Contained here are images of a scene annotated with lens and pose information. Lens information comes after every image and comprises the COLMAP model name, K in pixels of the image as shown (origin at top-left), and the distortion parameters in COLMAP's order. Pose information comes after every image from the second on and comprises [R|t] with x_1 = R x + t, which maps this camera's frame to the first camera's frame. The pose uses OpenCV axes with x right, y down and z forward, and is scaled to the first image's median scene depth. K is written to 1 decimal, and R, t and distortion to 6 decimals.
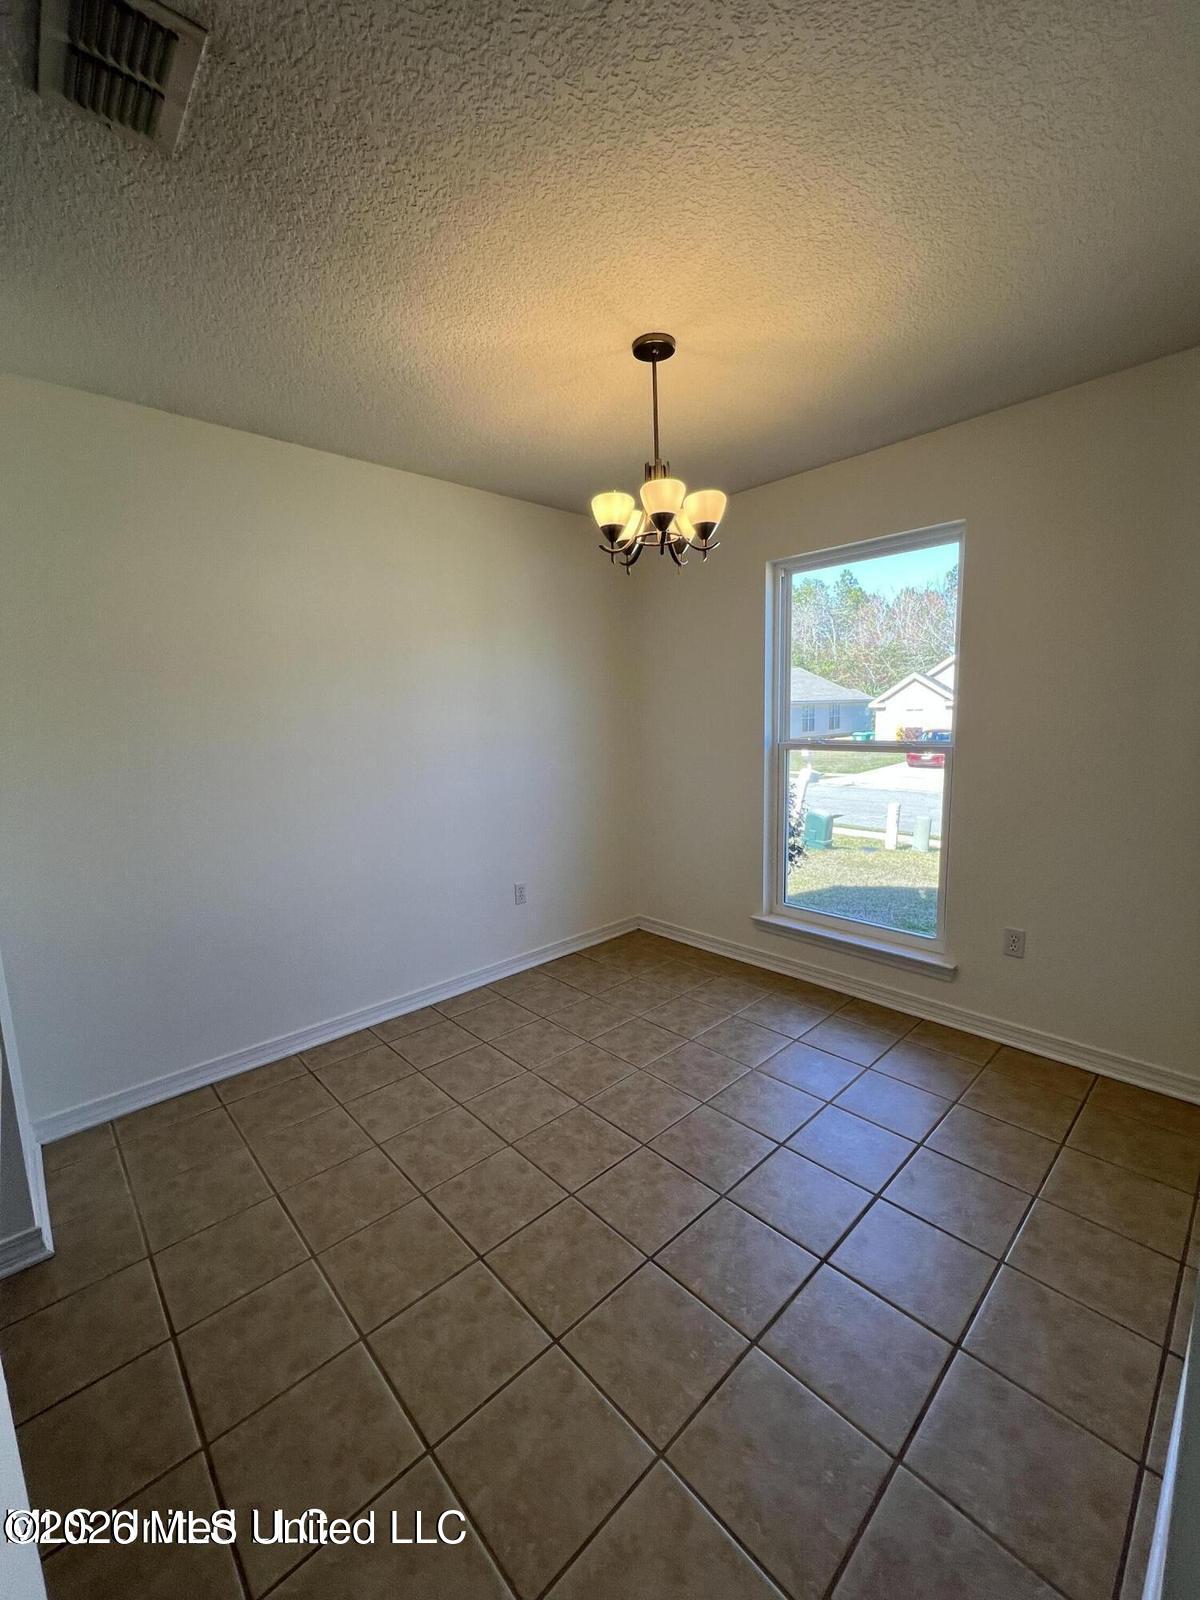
lens RADIAL K [[644.1, 0, 591.0], [0, 644.1, 788.1], [0, 0, 1]] dist [0.000885, -0.000124]
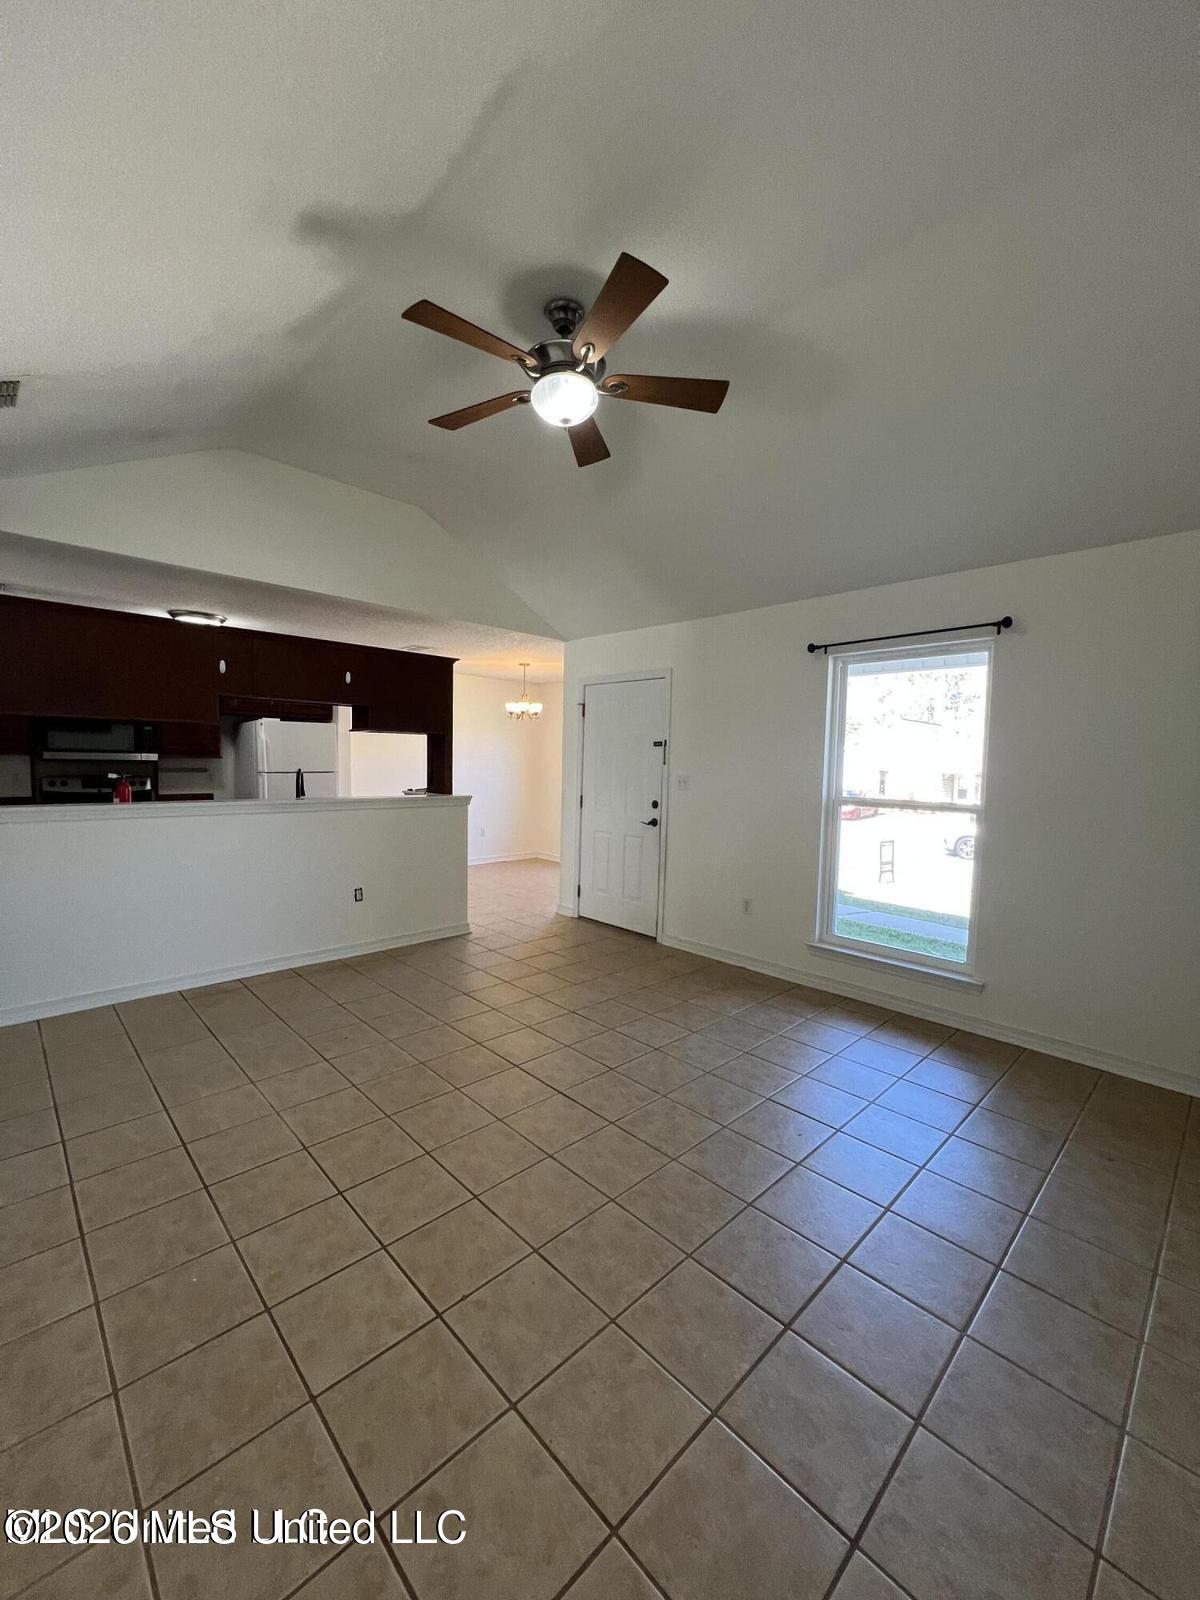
lens RADIAL K [[644.1, 0, 595.4], [0, 644.1, 808.4], [0, 0, 1]] dist [0.000885, -0.000124]
pose [[0.998183, 0.048495, 0.035774, -0.154245], [-0.046874, 0.997894, -0.044844, 0.020824], [-0.037873, 0.043086, 0.998353, -0.140793]]
